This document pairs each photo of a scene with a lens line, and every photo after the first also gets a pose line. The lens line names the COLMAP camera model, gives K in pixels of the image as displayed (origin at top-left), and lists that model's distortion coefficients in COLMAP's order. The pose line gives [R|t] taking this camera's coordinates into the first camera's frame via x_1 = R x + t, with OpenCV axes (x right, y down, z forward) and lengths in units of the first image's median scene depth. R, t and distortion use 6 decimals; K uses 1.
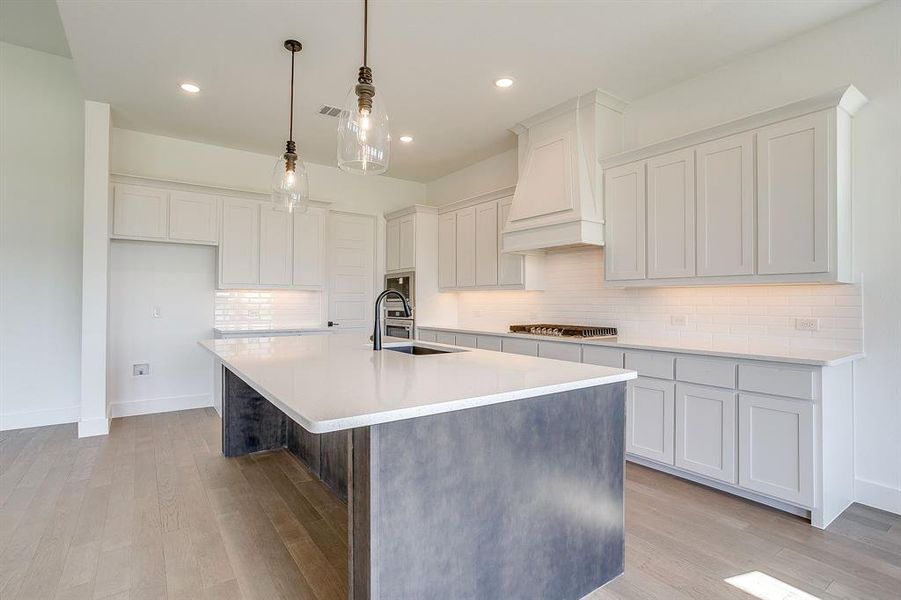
lens RADIAL K [[443.1, 0, 446.1], [0, 443.1, 297.7], [0, 0, 1]] dist [-0.050998, 0.028867]
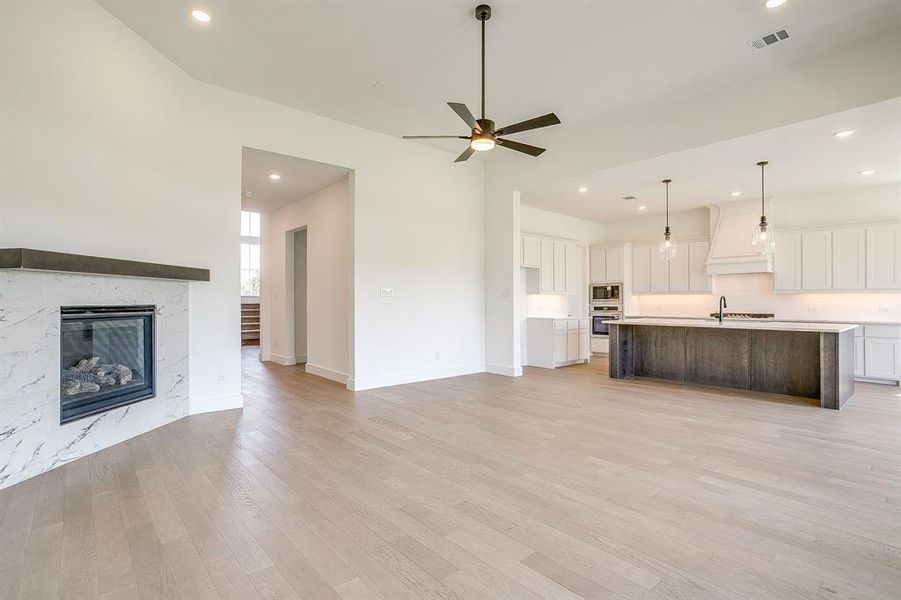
lens RADIAL K [[443.1, 0, 442.6], [0, 443.1, 298.5], [0, 0, 1]] dist [-0.050998, 0.028867]
pose [[0.994891, -0.003698, 0.100889, -1.671388], [0.003354, 0.999988, 0.003580, -0.016027], [-0.100901, -0.003223, 0.994891, -1.027596]]
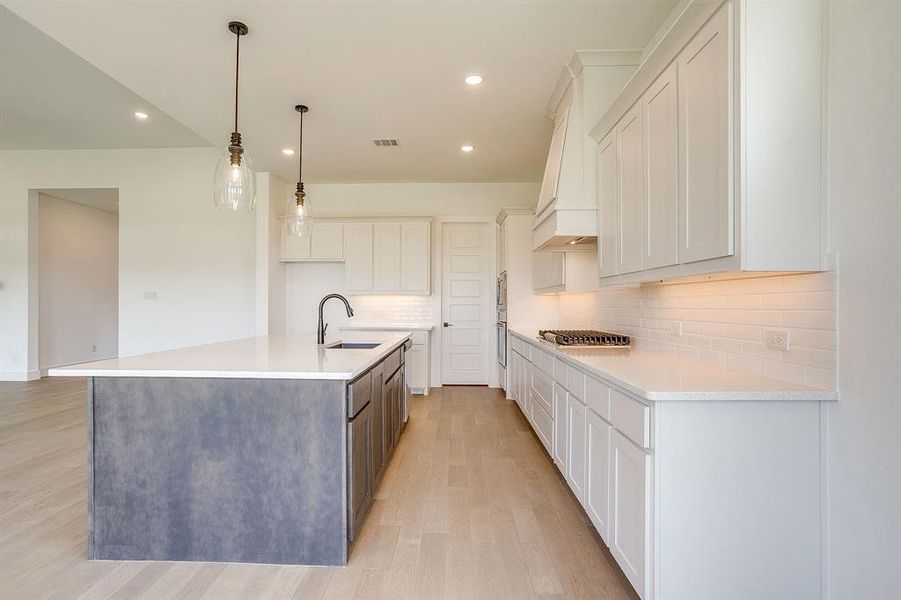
lens RADIAL K [[443.1, 0, 441.2], [0, 443.1, 304.2], [0, 0, 1]] dist [-0.050998, 0.028867]
pose [[0.796068, -0.002080, -0.605203, 0.808760], [0.006555, 0.999965, 0.005185, 0.004475], [0.605171, -0.008095, 0.796054, 0.212376]]
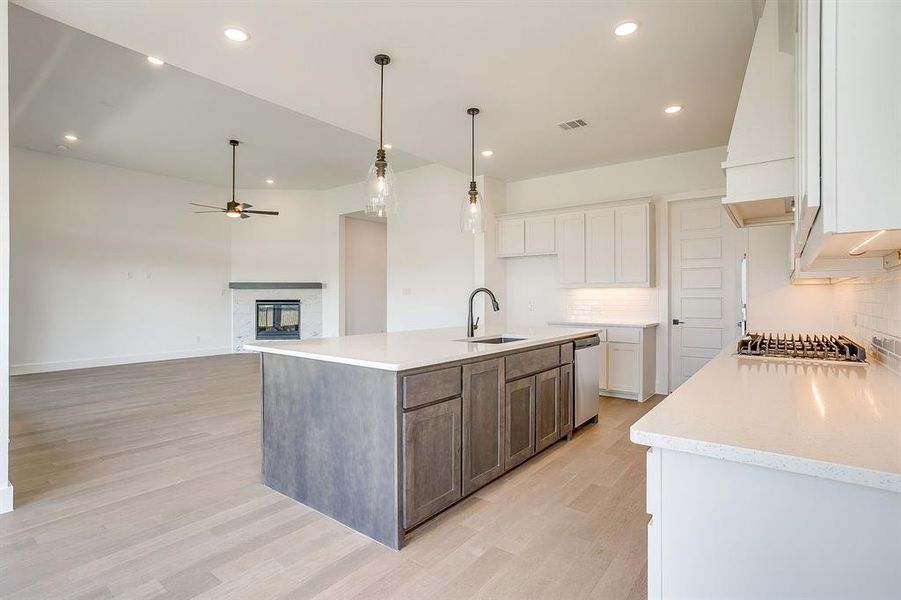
lens RADIAL K [[443.1, 0, 449.6], [0, 443.1, 295.2], [0, 0, 1]] dist [-0.050998, 0.028867]
pose [[0.289507, -0.010118, -0.957123, 0.984320], [0.010894, 0.999914, -0.007275, 0.008256], [0.957114, -0.008321, 0.289592, 0.544982]]
